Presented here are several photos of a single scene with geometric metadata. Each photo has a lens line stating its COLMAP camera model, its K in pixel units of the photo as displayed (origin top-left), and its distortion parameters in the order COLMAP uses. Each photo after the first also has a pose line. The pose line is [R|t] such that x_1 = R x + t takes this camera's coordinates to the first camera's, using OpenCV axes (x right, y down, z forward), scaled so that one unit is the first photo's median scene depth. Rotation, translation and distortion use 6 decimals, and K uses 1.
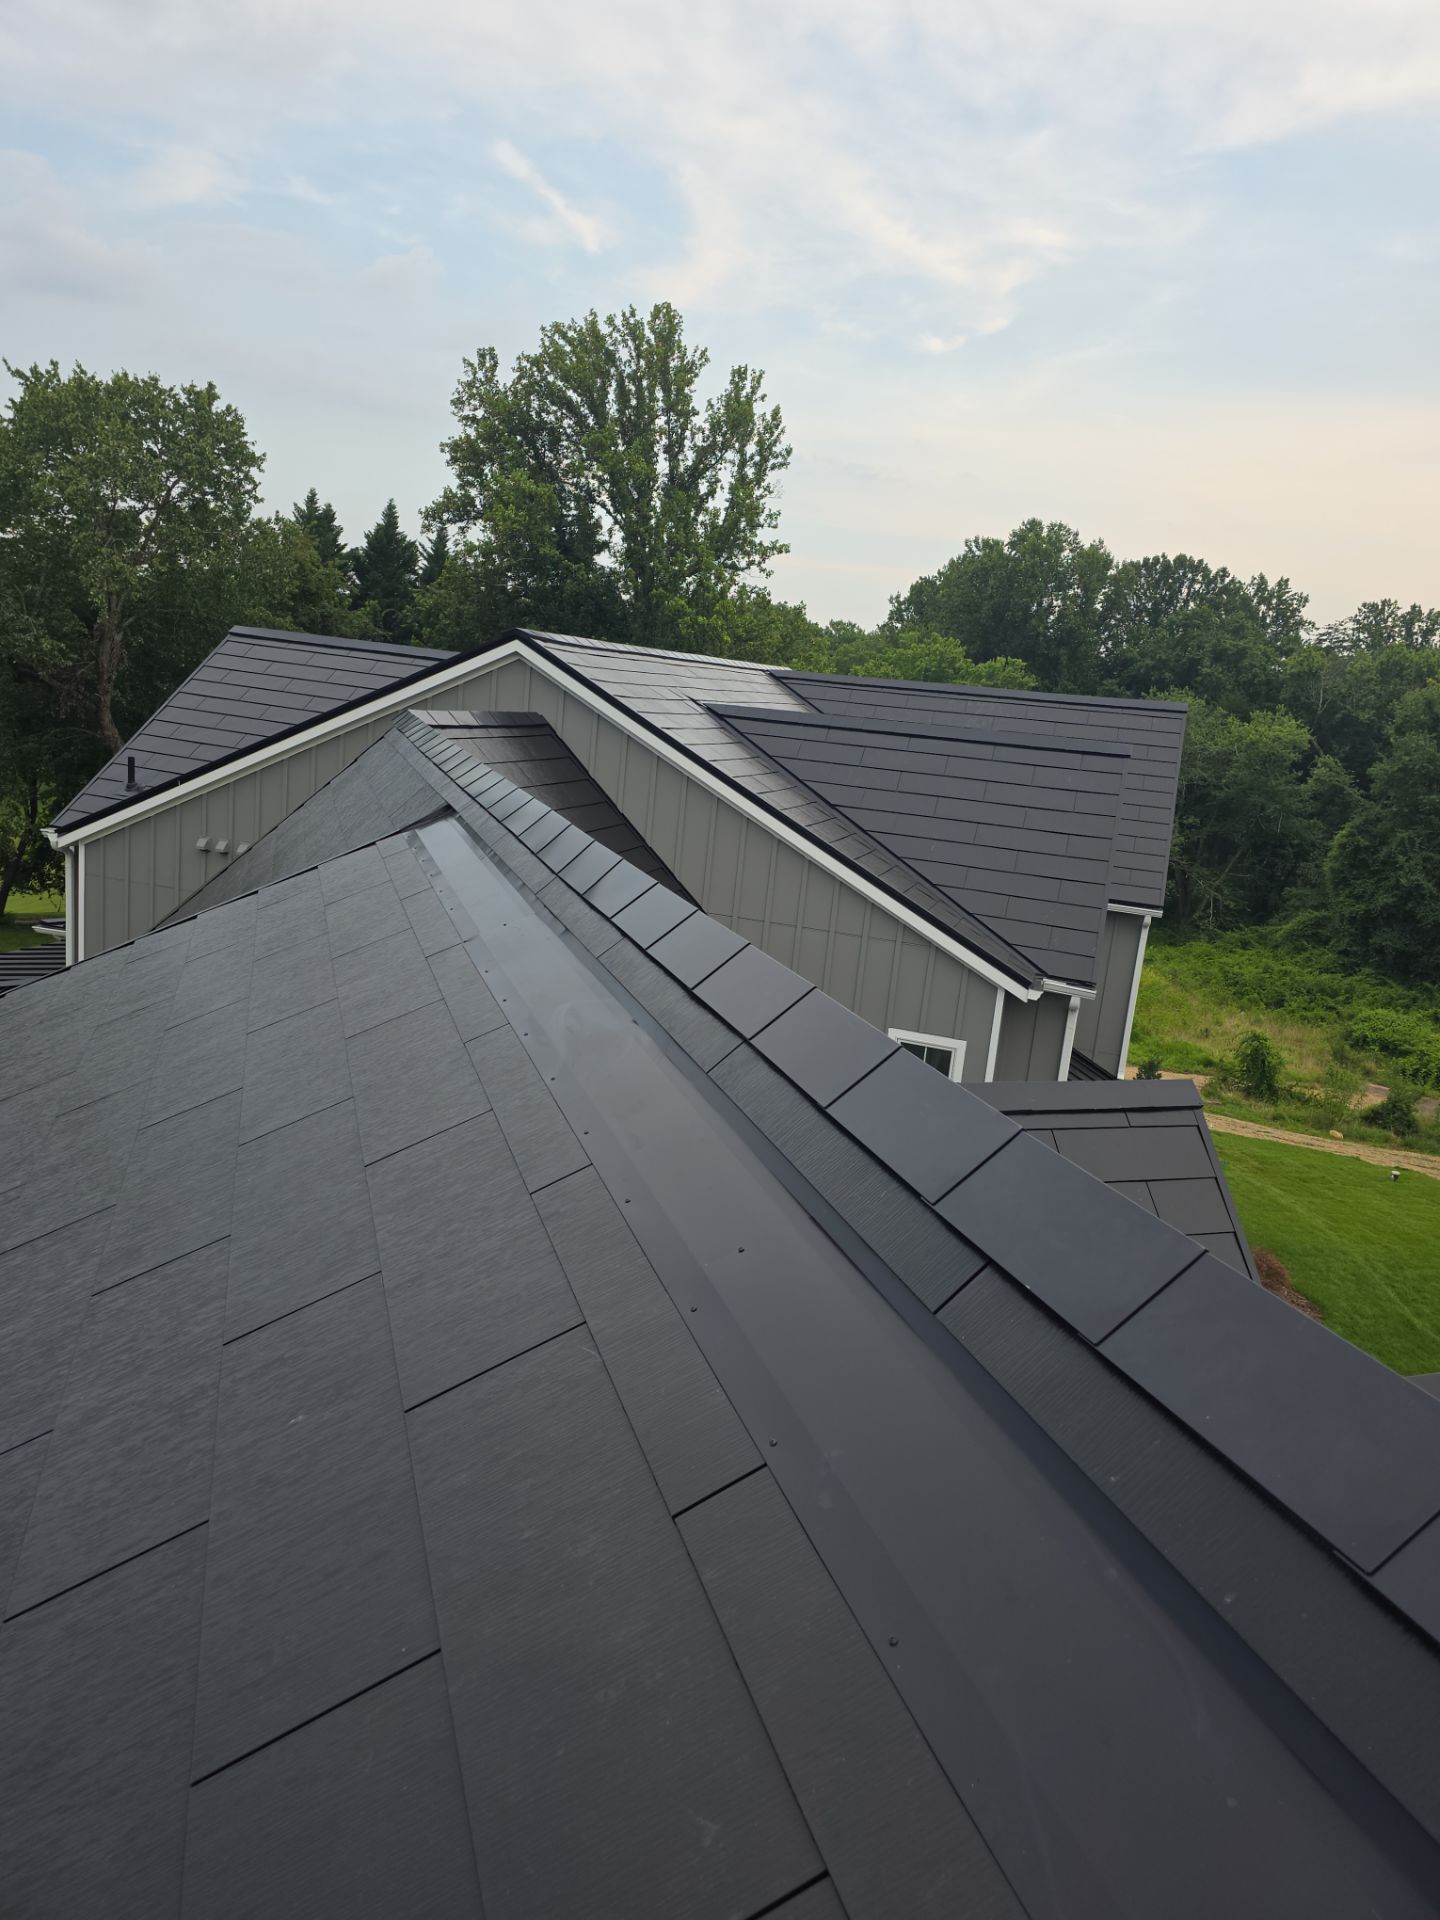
lens RADIAL K [[1241.5, 0, 725.7], [0, 1241.5, 935.8], [0, 0, 1]] dist [0.070666, -0.065948]
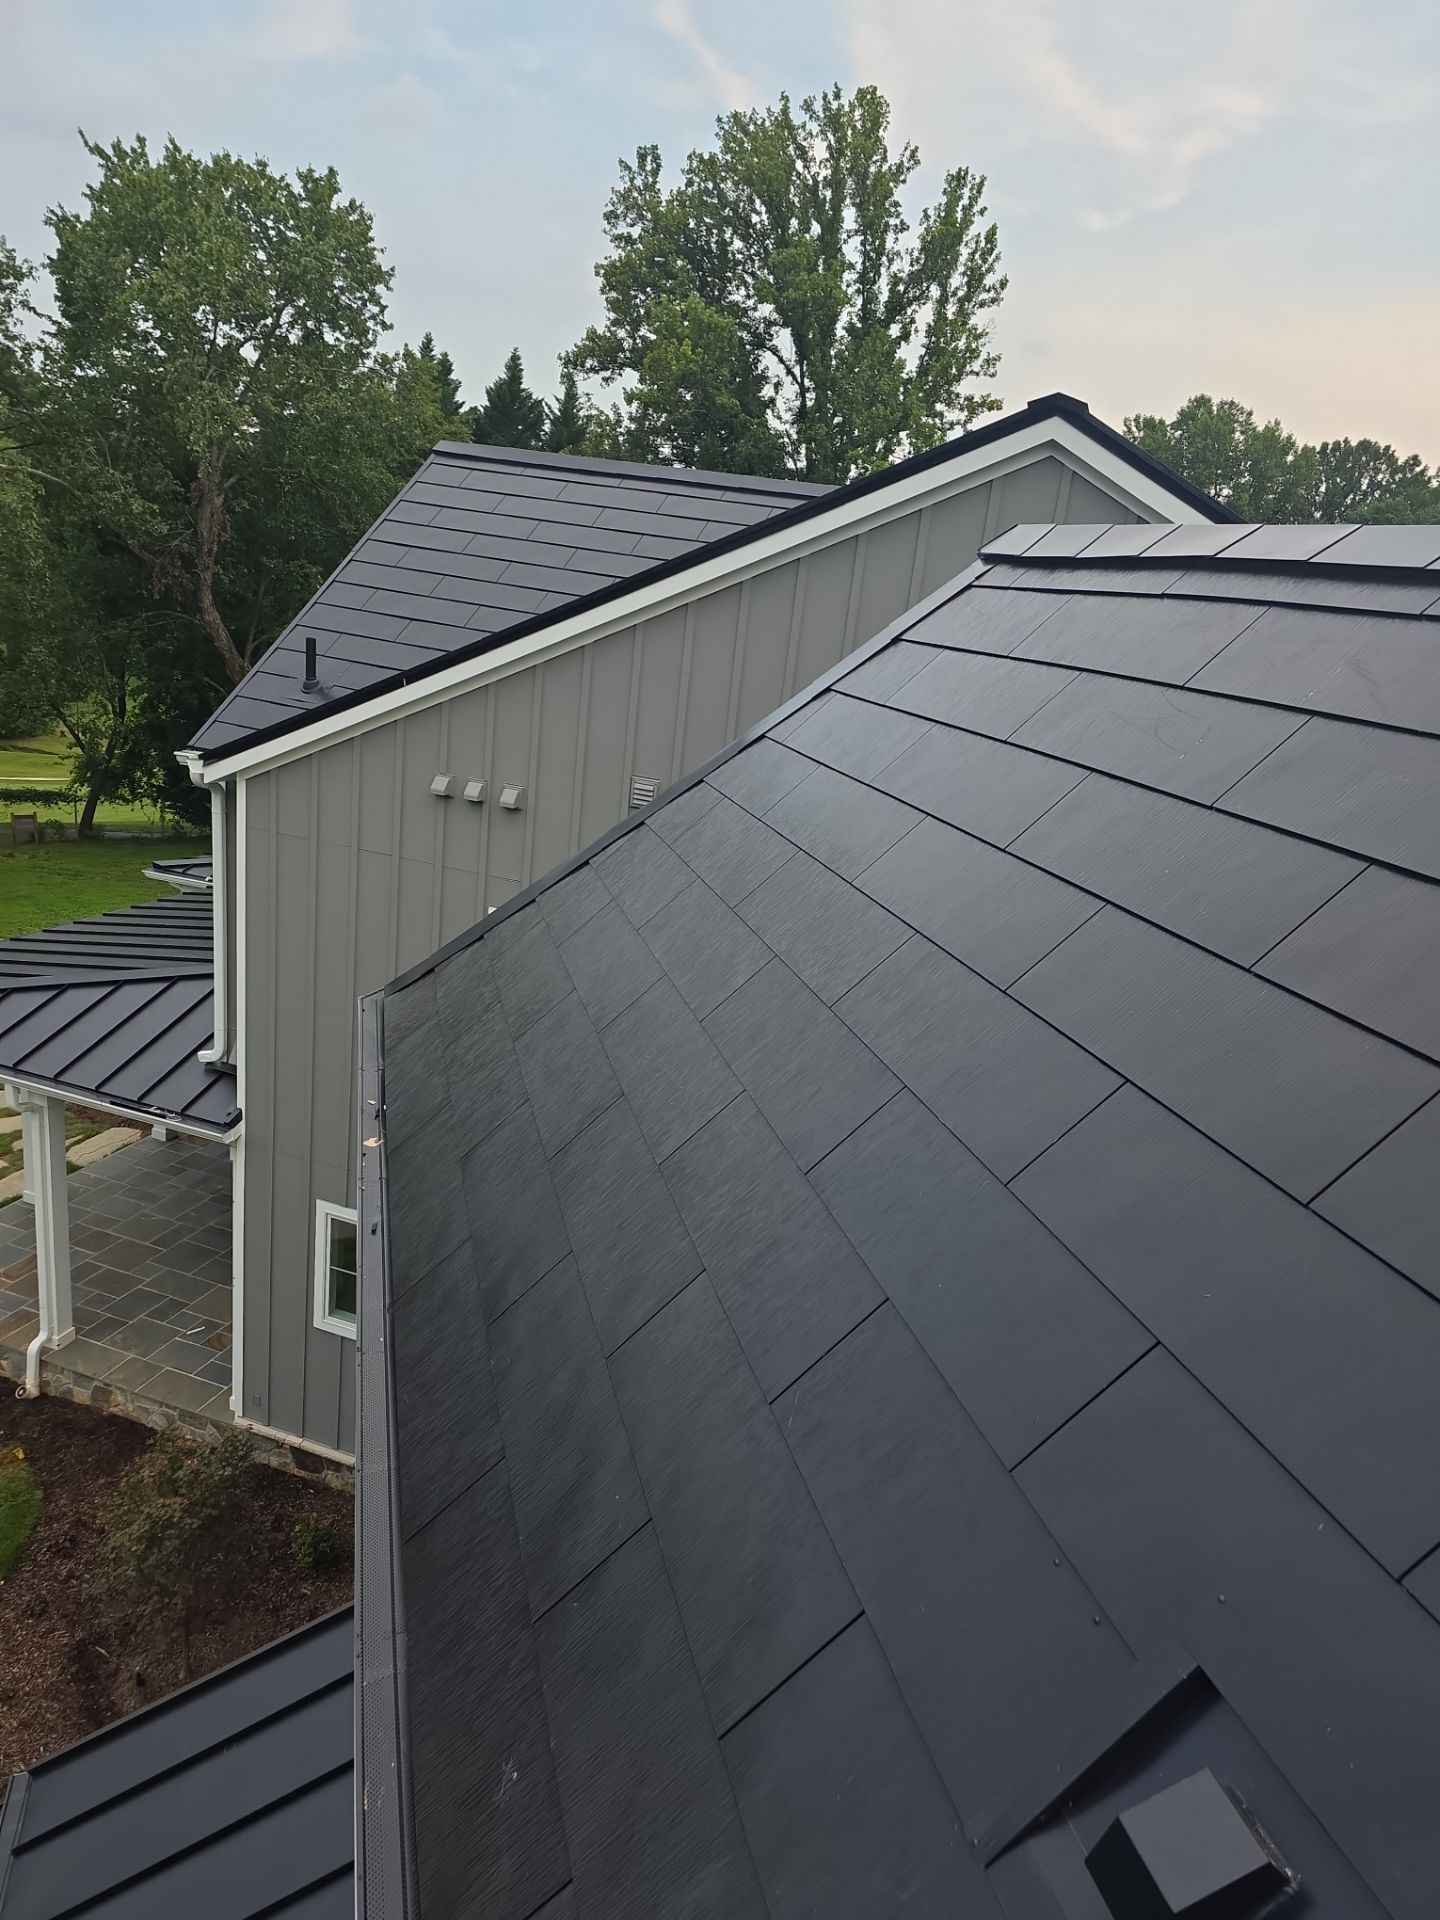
lens RADIAL K [[1241.7, 0, 732.8], [0, 1241.7, 960.3], [0, 0, 1]] dist [0.056673, -0.045907]
pose [[0.998722, 0.028874, -0.041492, -0.085525], [-0.024969, 0.995471, 0.091733, -0.016461], [0.043953, -0.090580, 0.994919, 0.137950]]
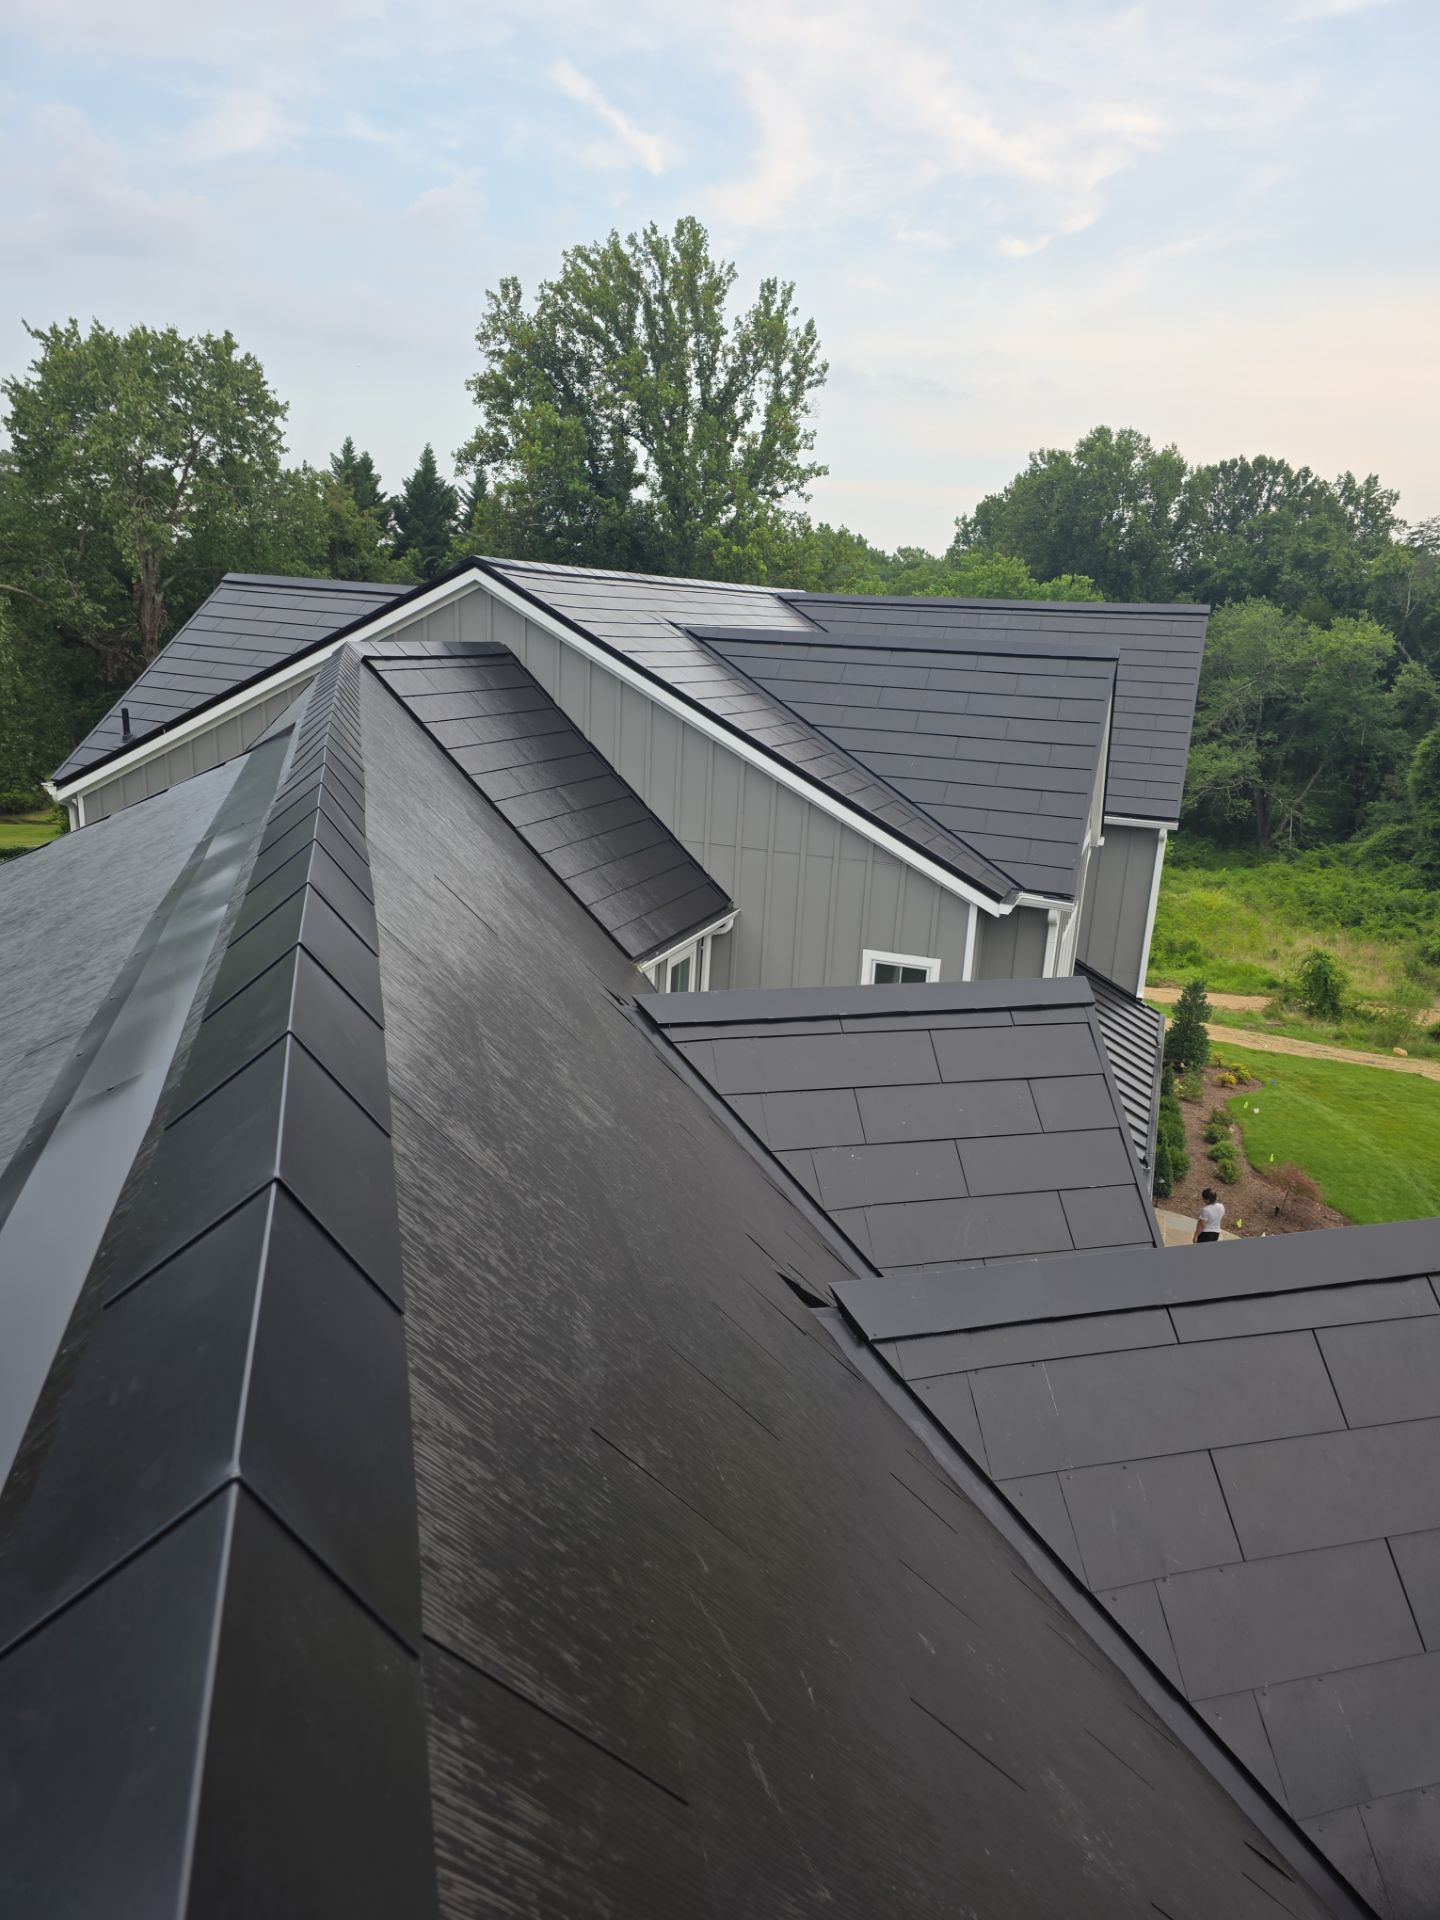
lens RADIAL K [[1241.7, 0, 732.8], [0, 1241.7, 960.3], [0, 0, 1]] dist [0.056673, -0.045907]
pose [[0.997446, -0.032731, -0.063487, 0.027763], [0.036790, 0.997280, 0.063862, 0.005087], [0.061225, -0.066035, 0.995937, 0.002994]]
